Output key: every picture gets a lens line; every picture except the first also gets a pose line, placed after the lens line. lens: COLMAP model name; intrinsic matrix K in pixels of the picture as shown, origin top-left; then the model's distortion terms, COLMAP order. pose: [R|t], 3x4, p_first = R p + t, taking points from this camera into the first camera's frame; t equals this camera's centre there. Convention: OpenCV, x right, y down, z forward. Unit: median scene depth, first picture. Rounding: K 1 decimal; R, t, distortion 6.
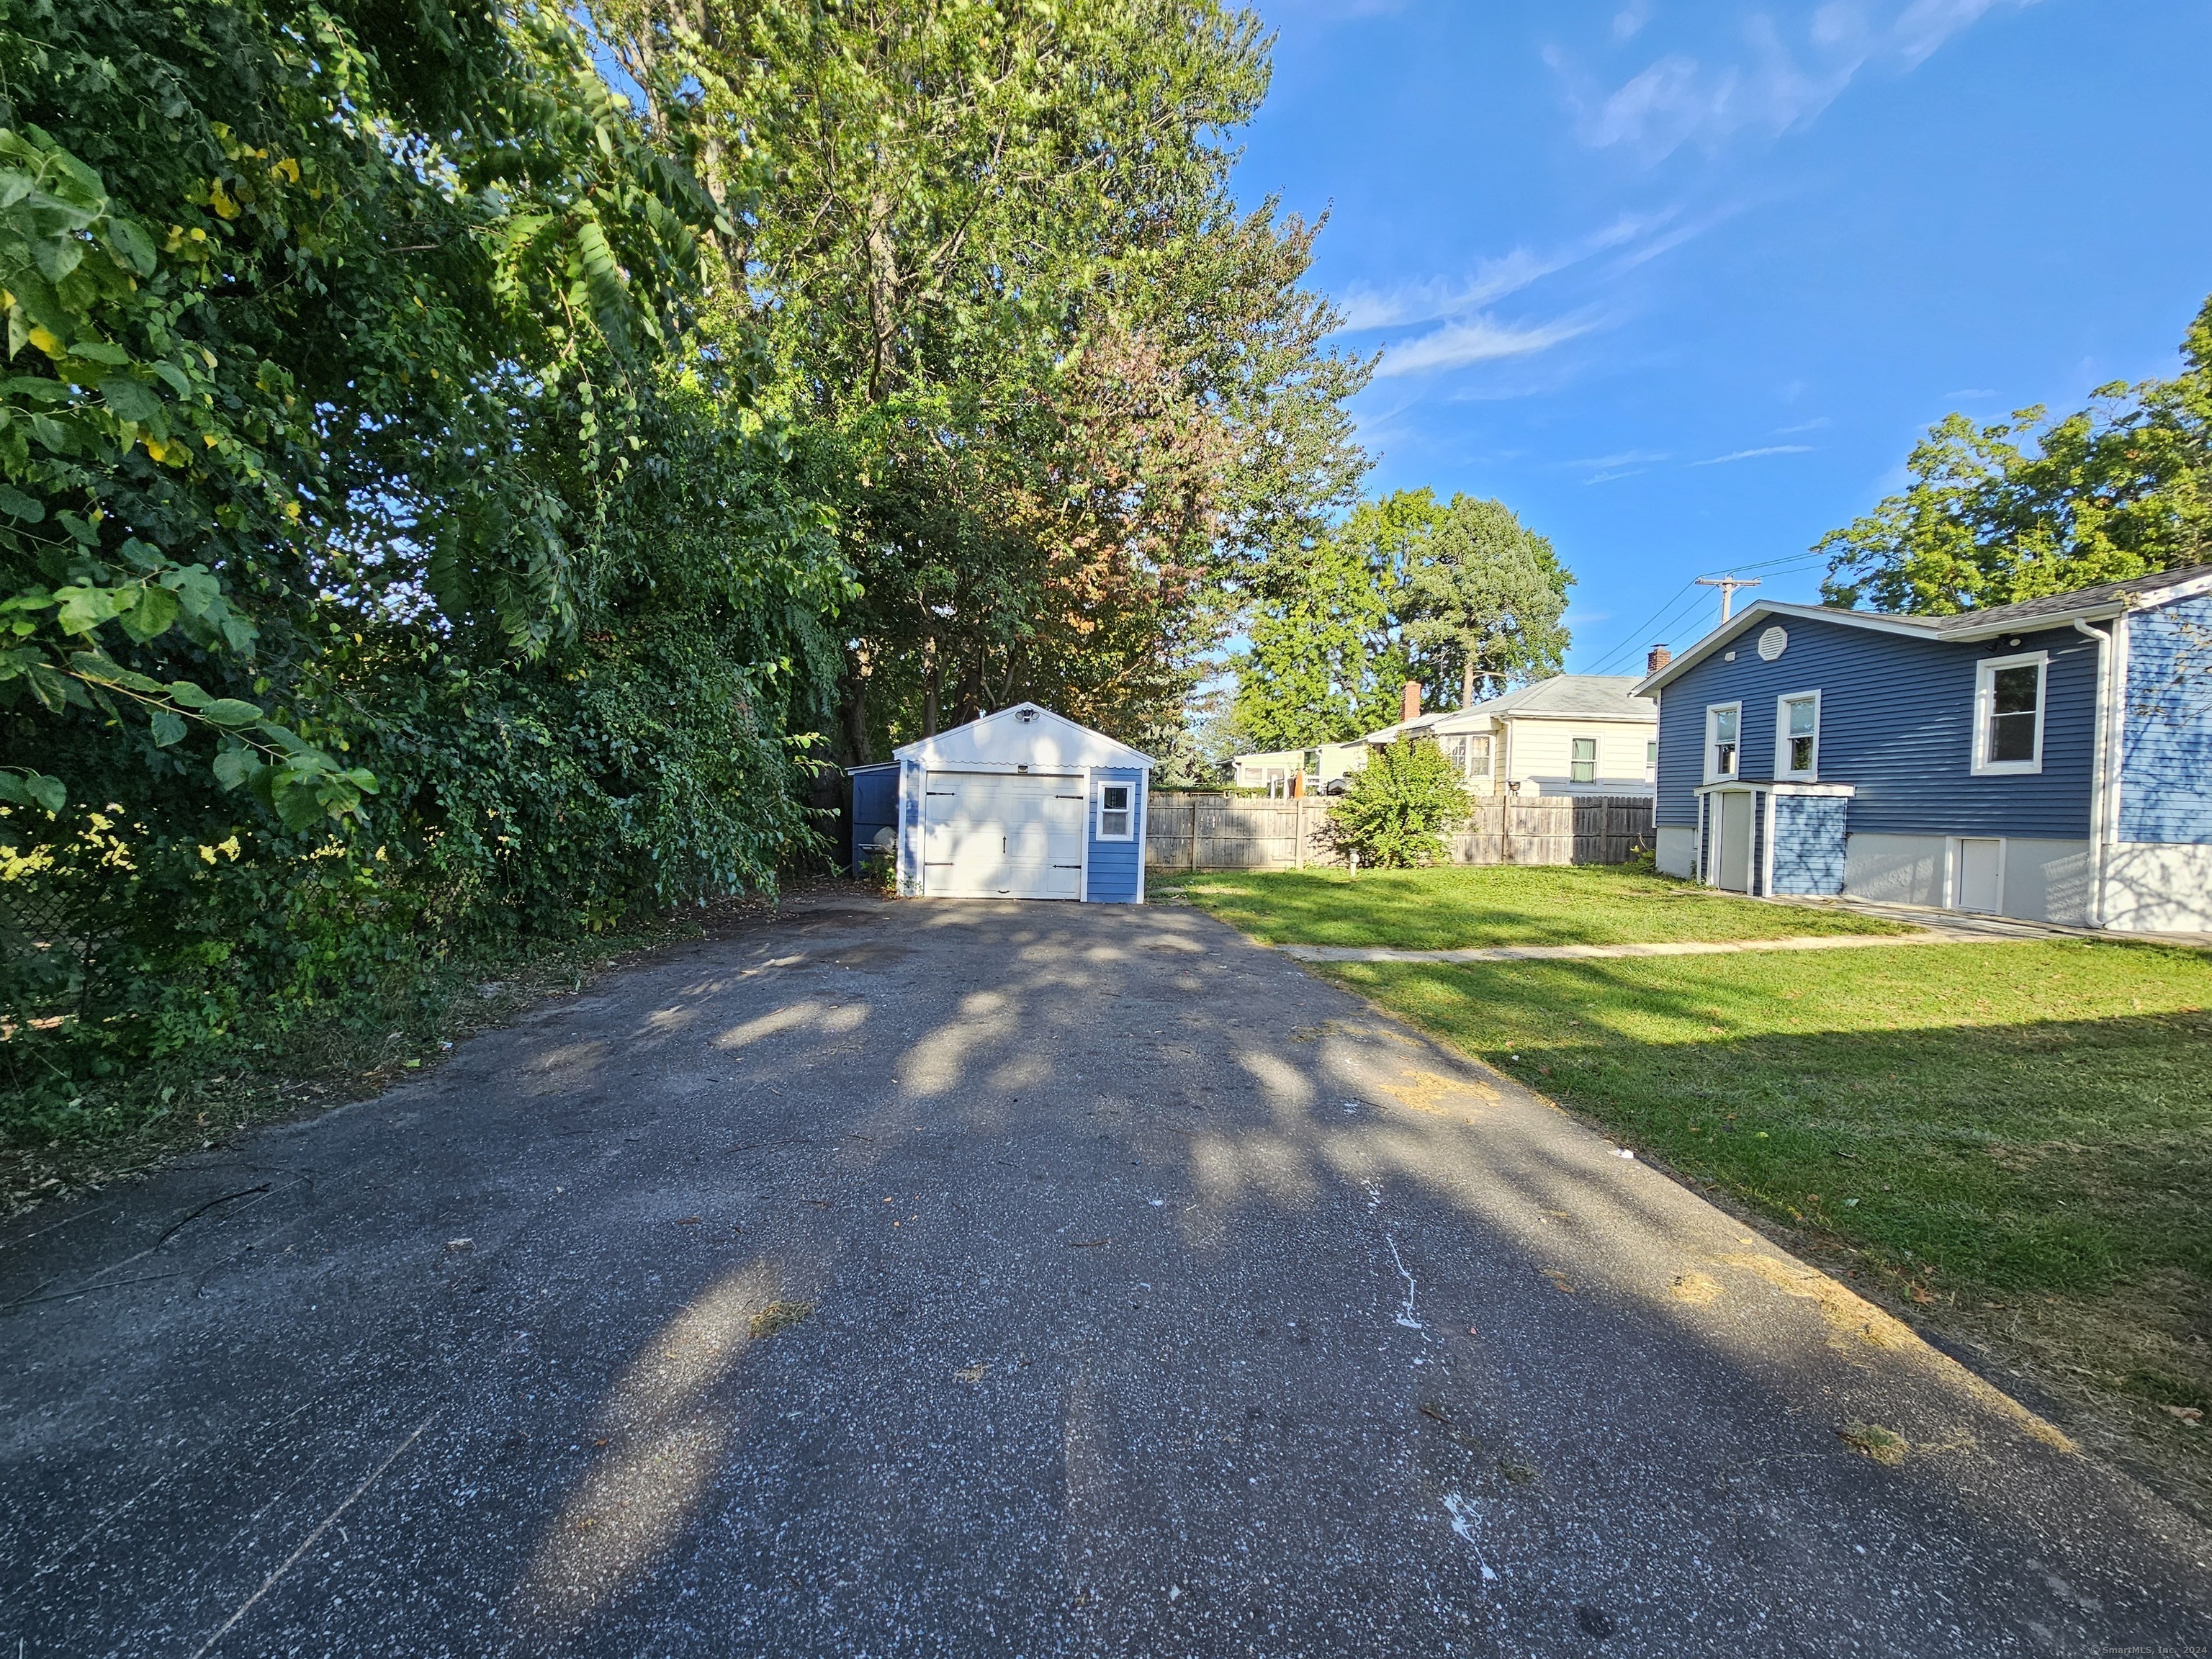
lens RADIAL K [[893.2, 0, 1091.4], [0, 893.2, 831.2], [0, 0, 1]] dist [0.006782, -0.000889]
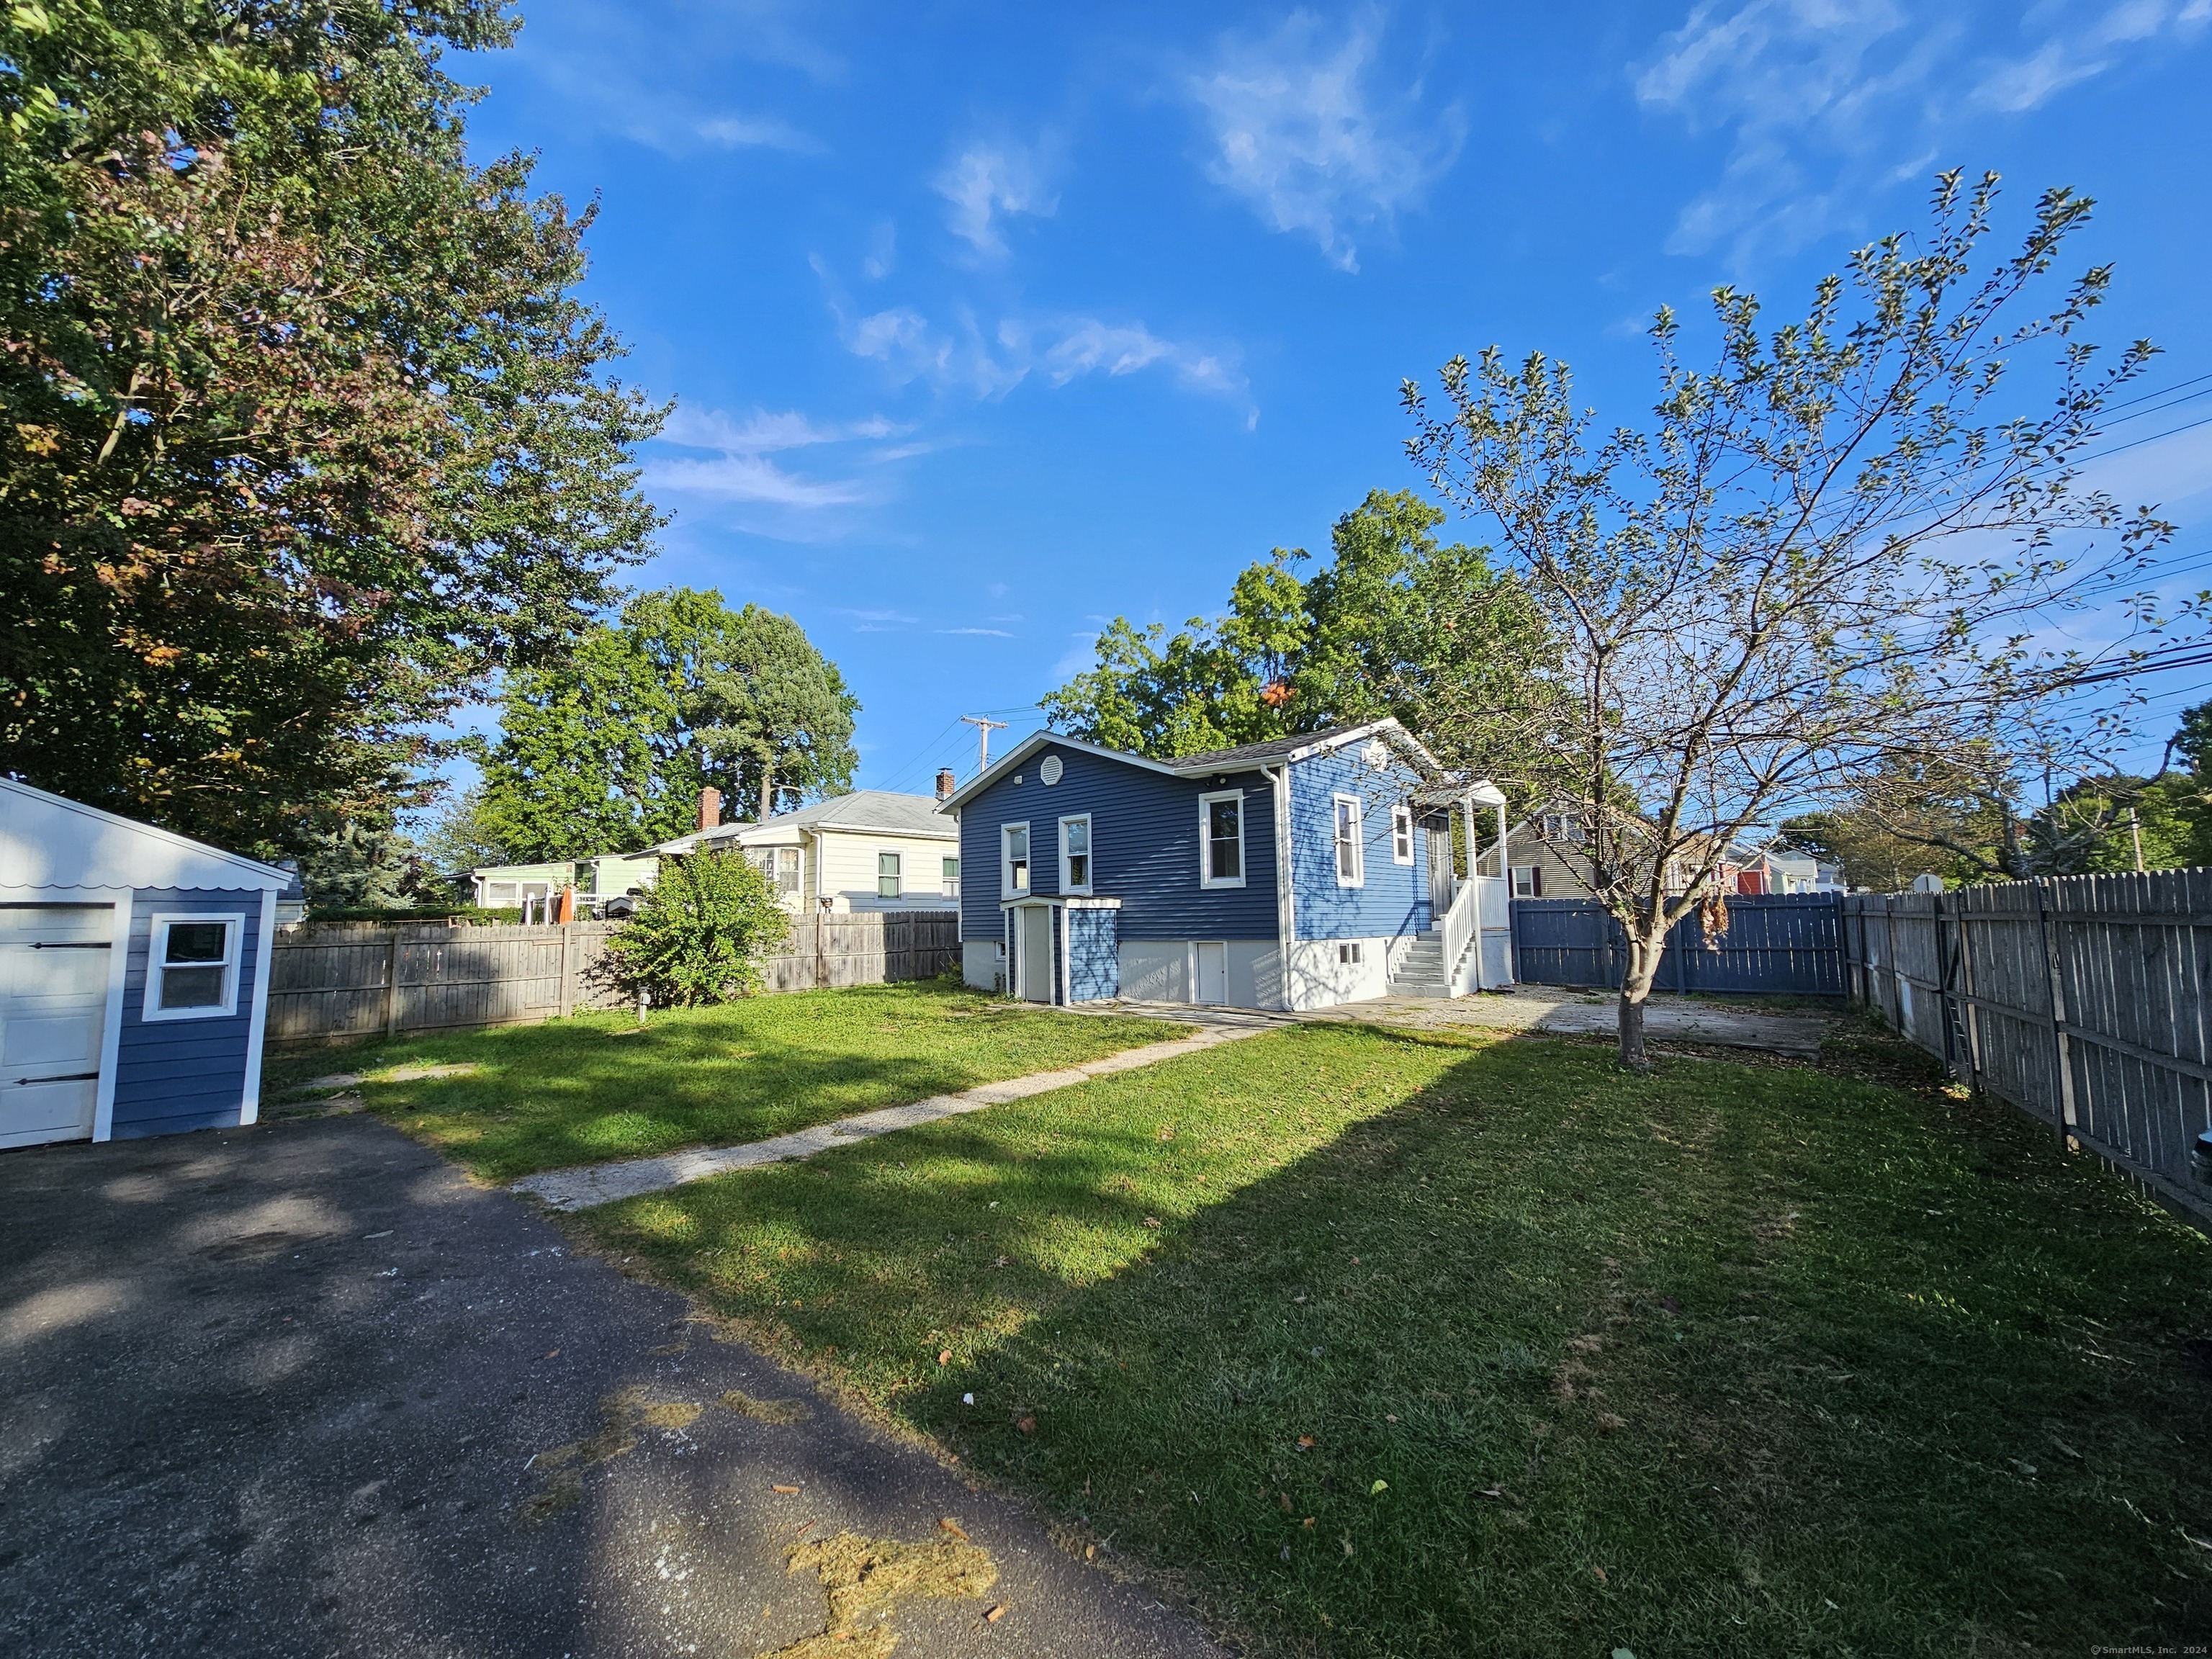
lens RADIAL K [[893.2, 0, 1094.5], [0, 893.2, 843.6], [0, 0, 1]] dist [0.006782, -0.000889]
pose [[0.727160, 0.024032, 0.686047, 0.034512], [0.053144, 0.994417, -0.091163, -0.012011], [-0.684408, 0.102749, 0.721823, 0.131581]]
